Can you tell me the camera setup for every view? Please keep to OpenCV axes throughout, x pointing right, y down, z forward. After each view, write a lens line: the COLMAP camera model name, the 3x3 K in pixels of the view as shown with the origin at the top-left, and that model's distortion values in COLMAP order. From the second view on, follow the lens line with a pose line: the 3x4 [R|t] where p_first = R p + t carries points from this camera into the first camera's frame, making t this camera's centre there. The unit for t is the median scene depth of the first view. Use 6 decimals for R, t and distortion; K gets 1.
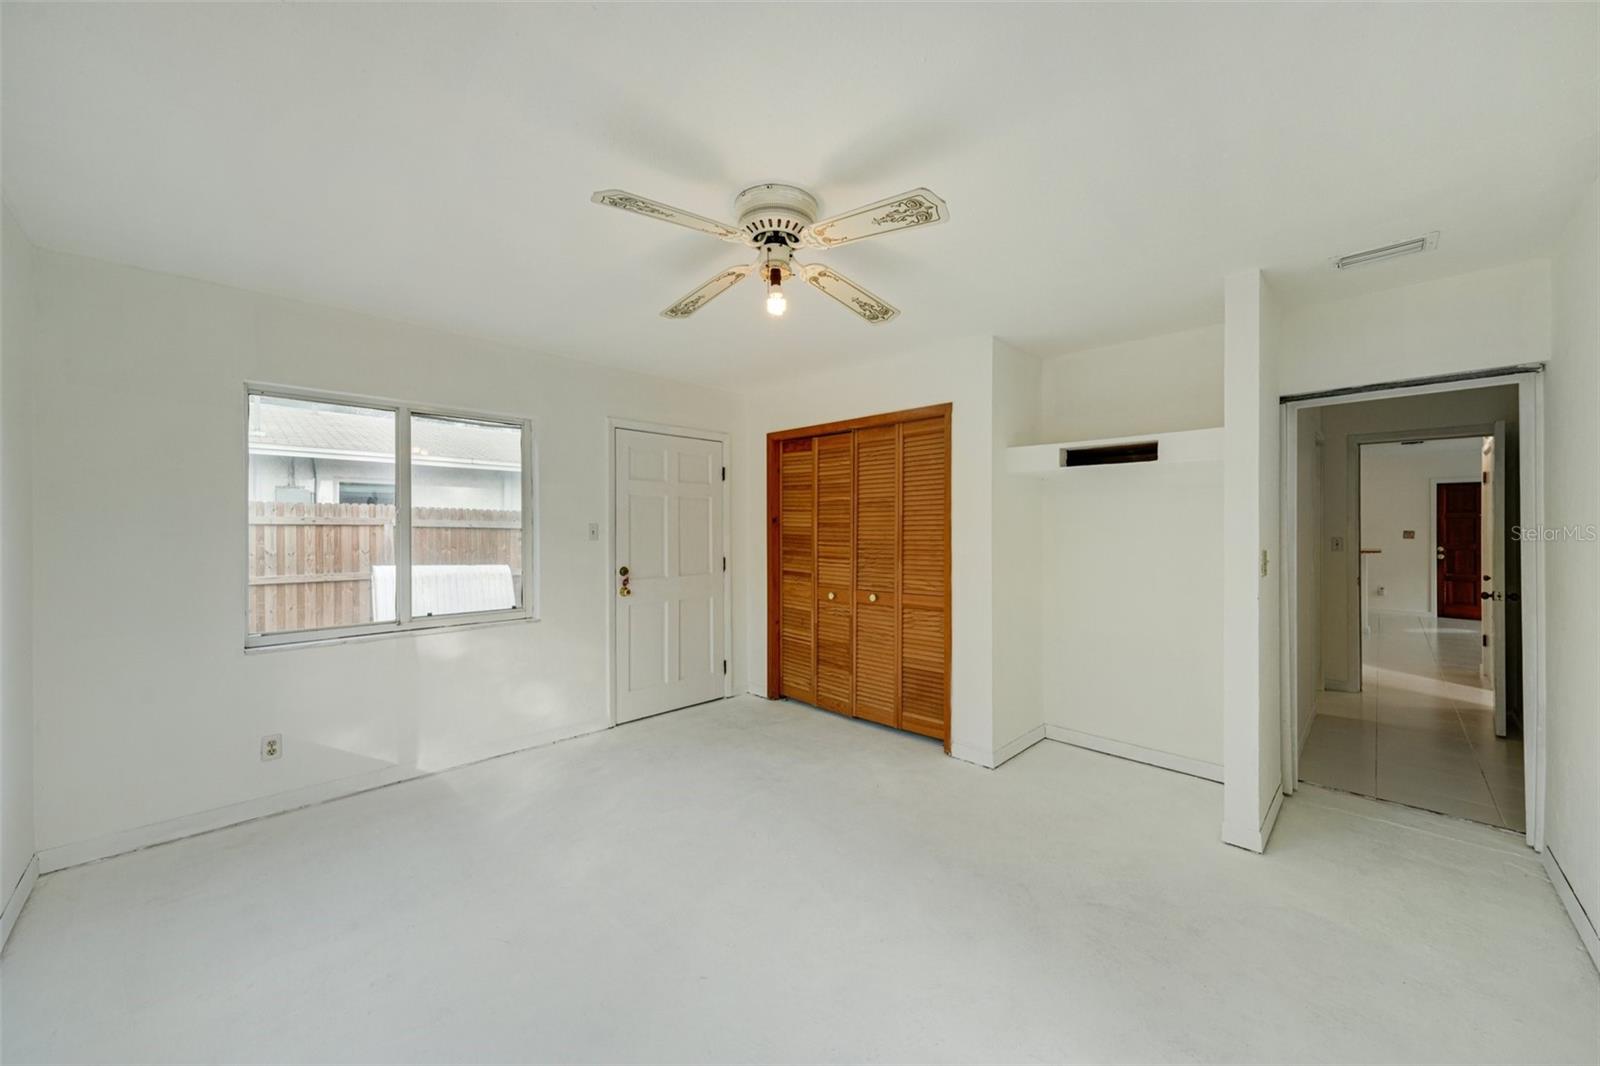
lens RADIAL K [[588.4, 0, 800.0], [0, 588.4, 533.0], [0, 0, 1]] dist [0.000029, -0.000071]
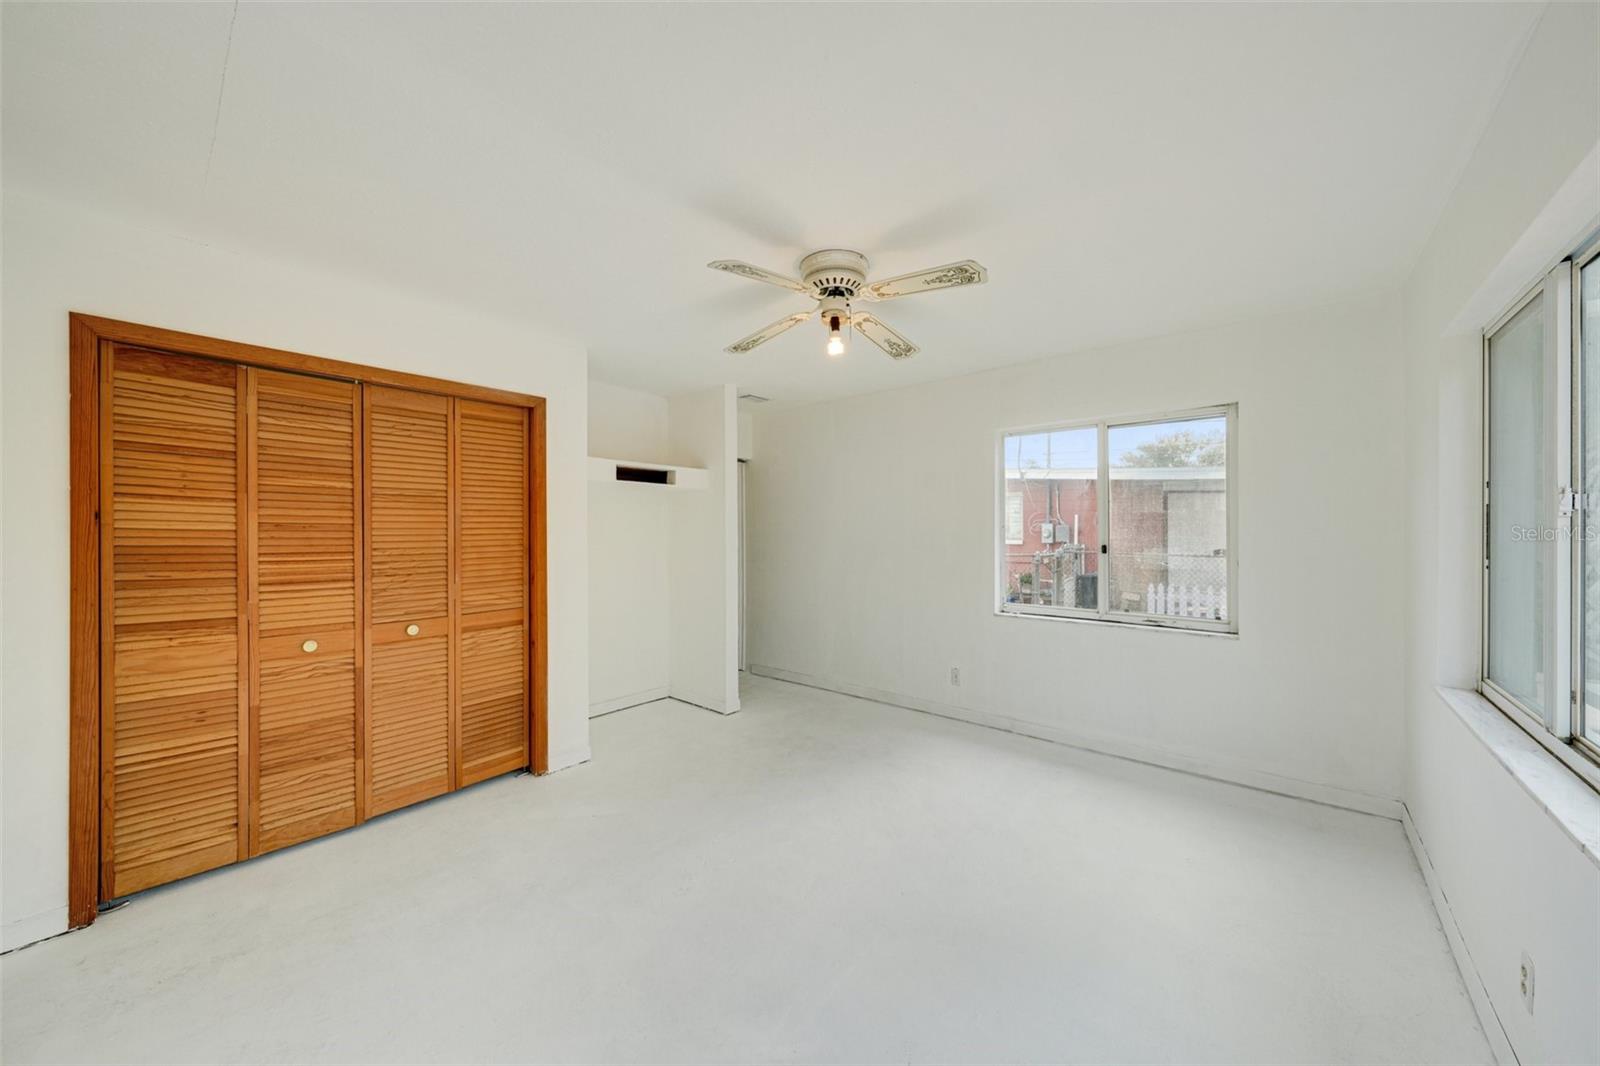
lens RADIAL K [[569.6, 0, 800.8], [0, 569.6, 528.9], [0, 0, 1]] dist [0.000303, 0.000006]
pose [[-0.075670, -0.002173, 0.997131, -0.561017], [0.004147, 0.999988, 0.002494, -0.011245], [-0.997124, 0.004324, -0.075660, 0.547531]]
